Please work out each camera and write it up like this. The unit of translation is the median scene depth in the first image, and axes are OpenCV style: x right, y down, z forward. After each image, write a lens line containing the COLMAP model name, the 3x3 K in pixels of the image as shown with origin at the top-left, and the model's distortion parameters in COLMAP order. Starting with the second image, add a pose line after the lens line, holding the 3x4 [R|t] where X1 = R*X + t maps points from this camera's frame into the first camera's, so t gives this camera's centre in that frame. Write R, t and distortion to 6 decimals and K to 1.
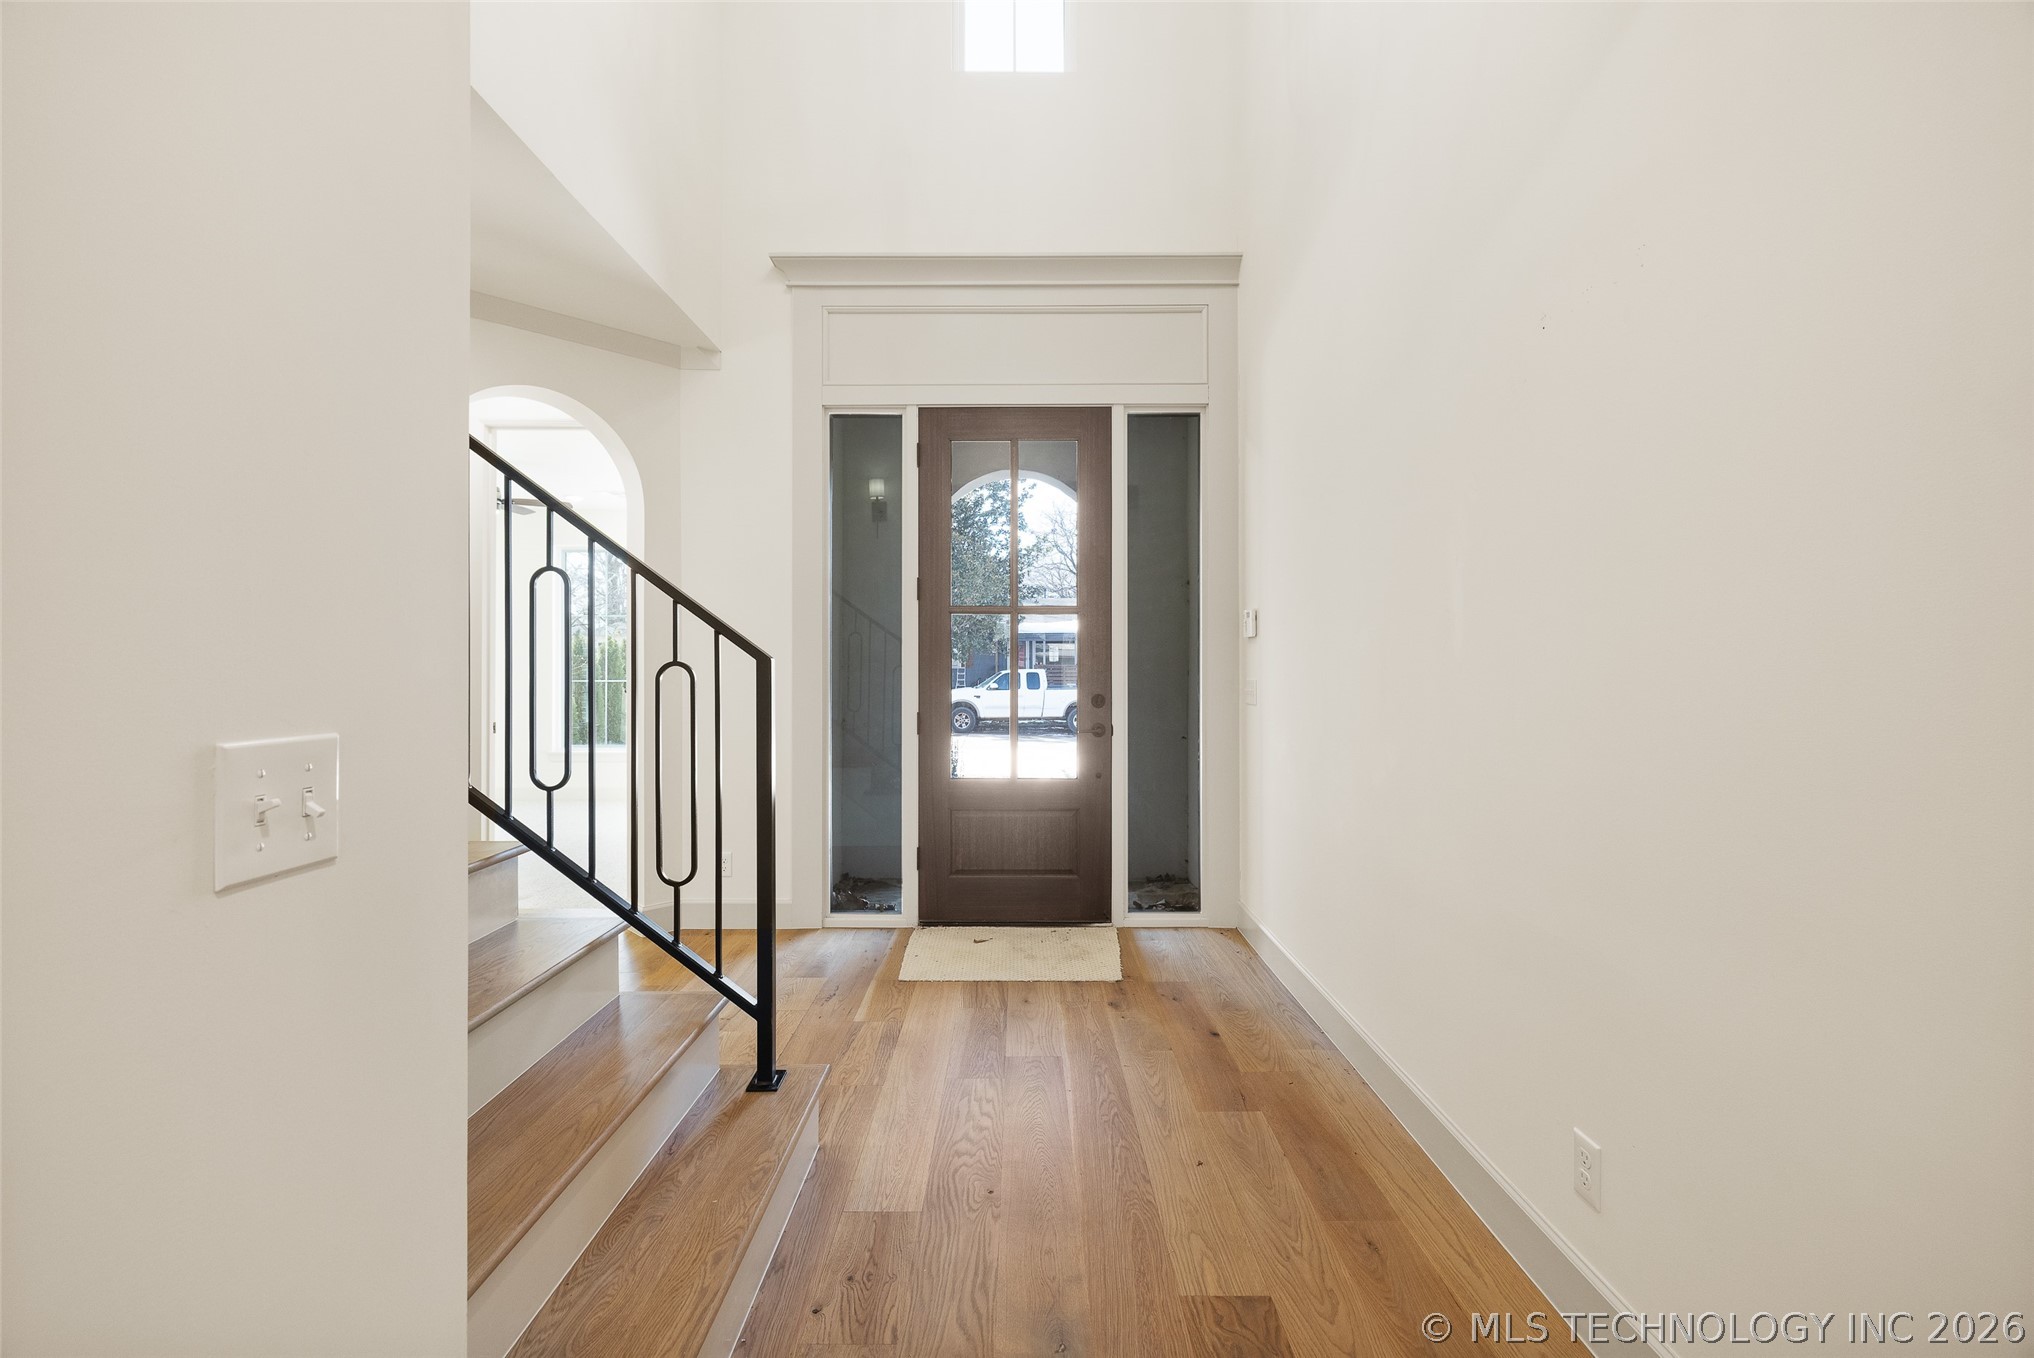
lens RADIAL K [[853.8, 0, 1017.7], [0, 853.8, 666.4], [0, 0, 1]] dist [-0.001587, -0.000090]
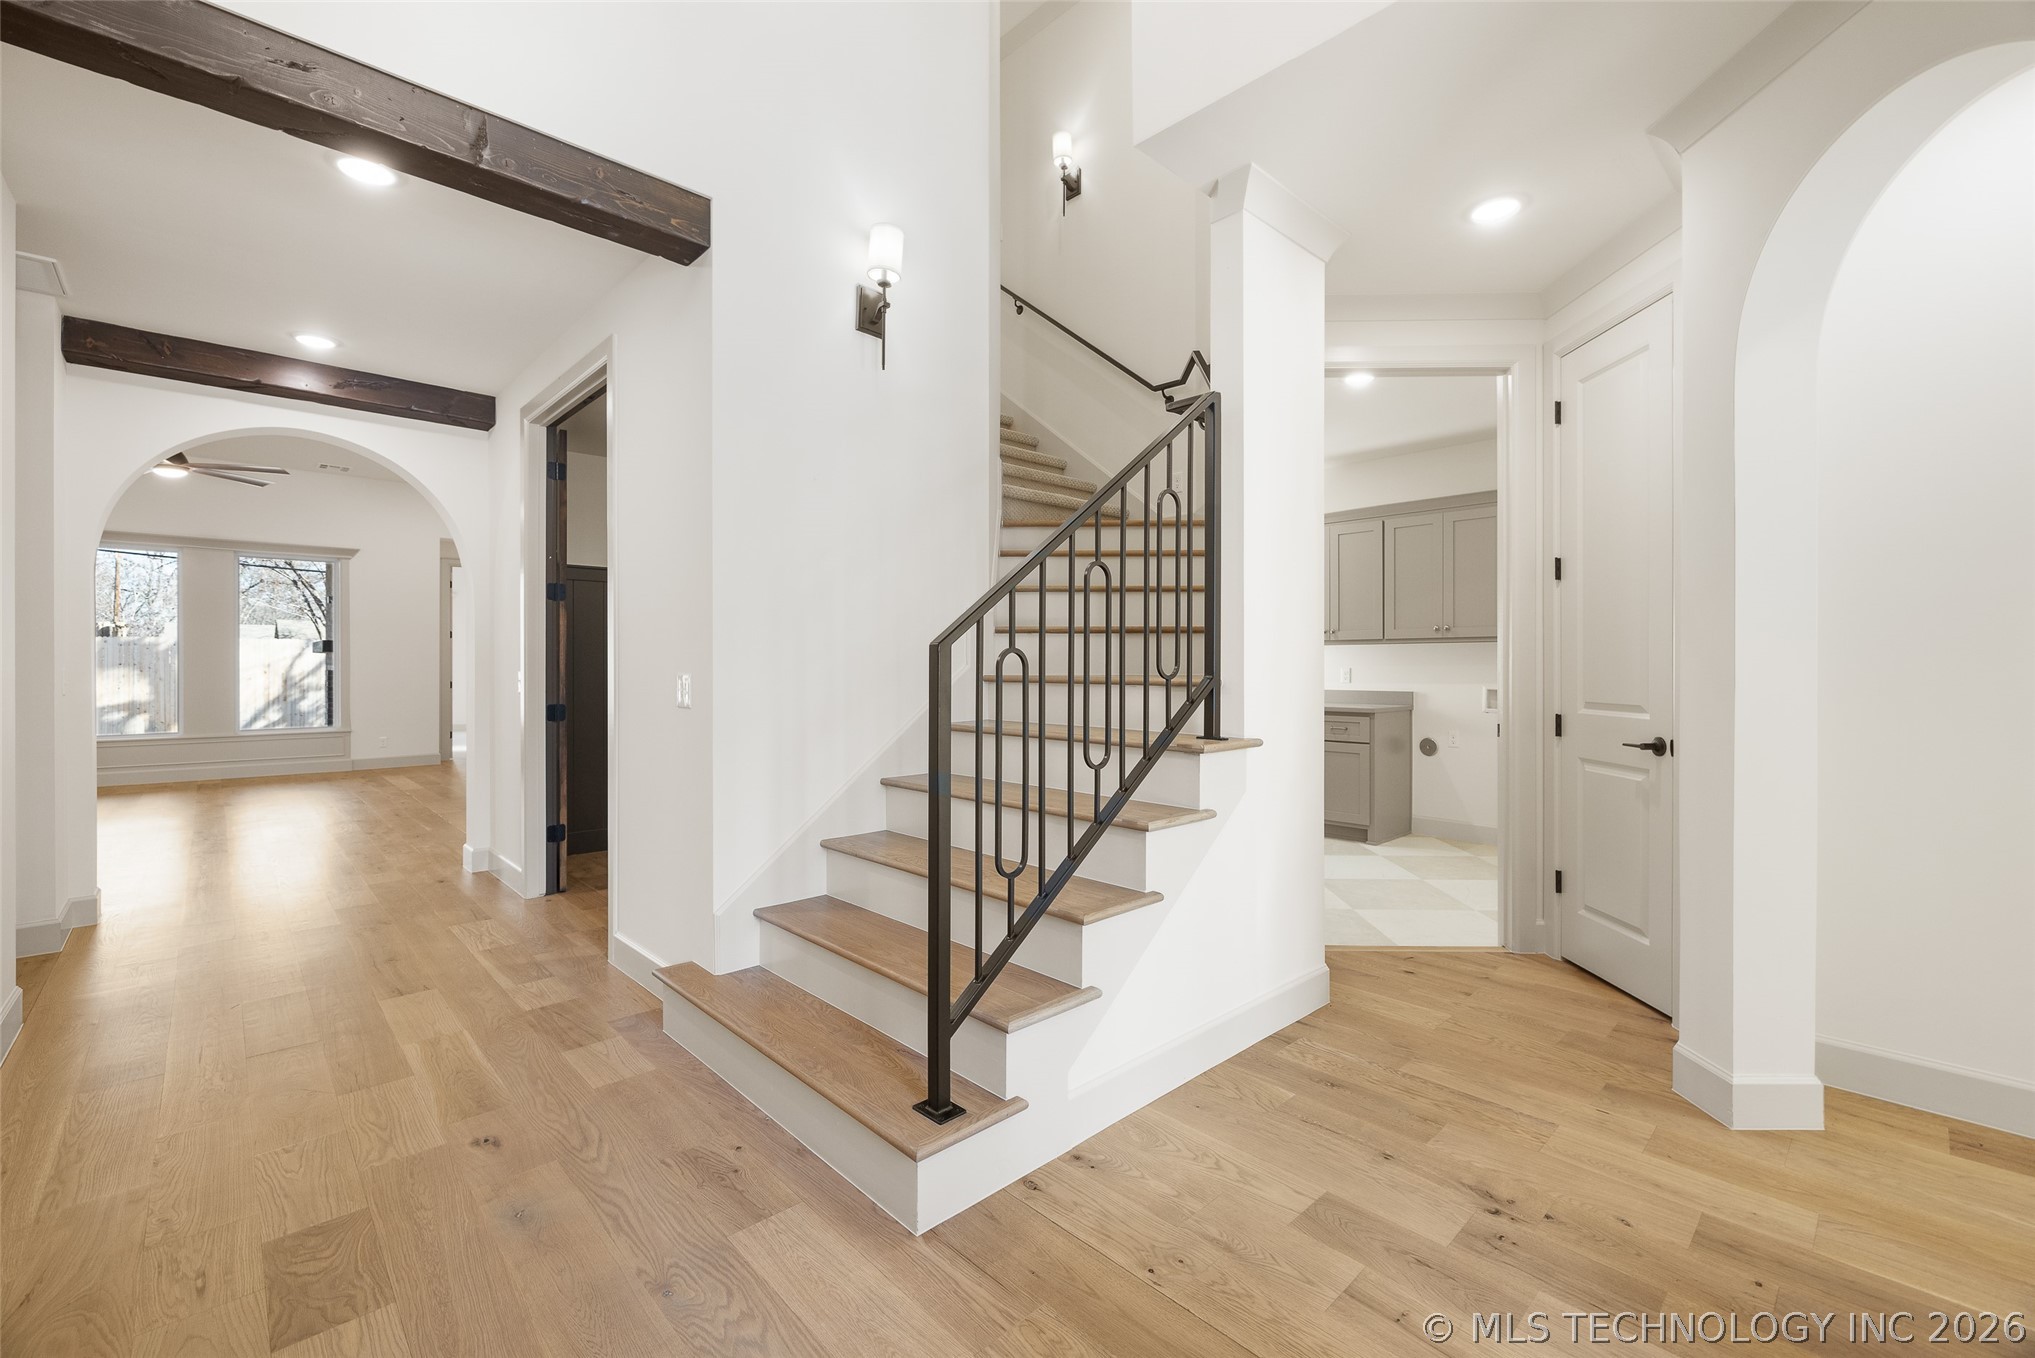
lens RADIAL K [[854.2, 0, 1018.2], [0, 854.2, 666.3], [0, 0, 1]] dist [-0.001587, -0.000090]
pose [[-0.725242, 0.002534, -0.688490, 0.306982], [0.002212, 0.999997, 0.001350, 0.017447], [0.688491, -0.000544, -0.725245, 1.966450]]
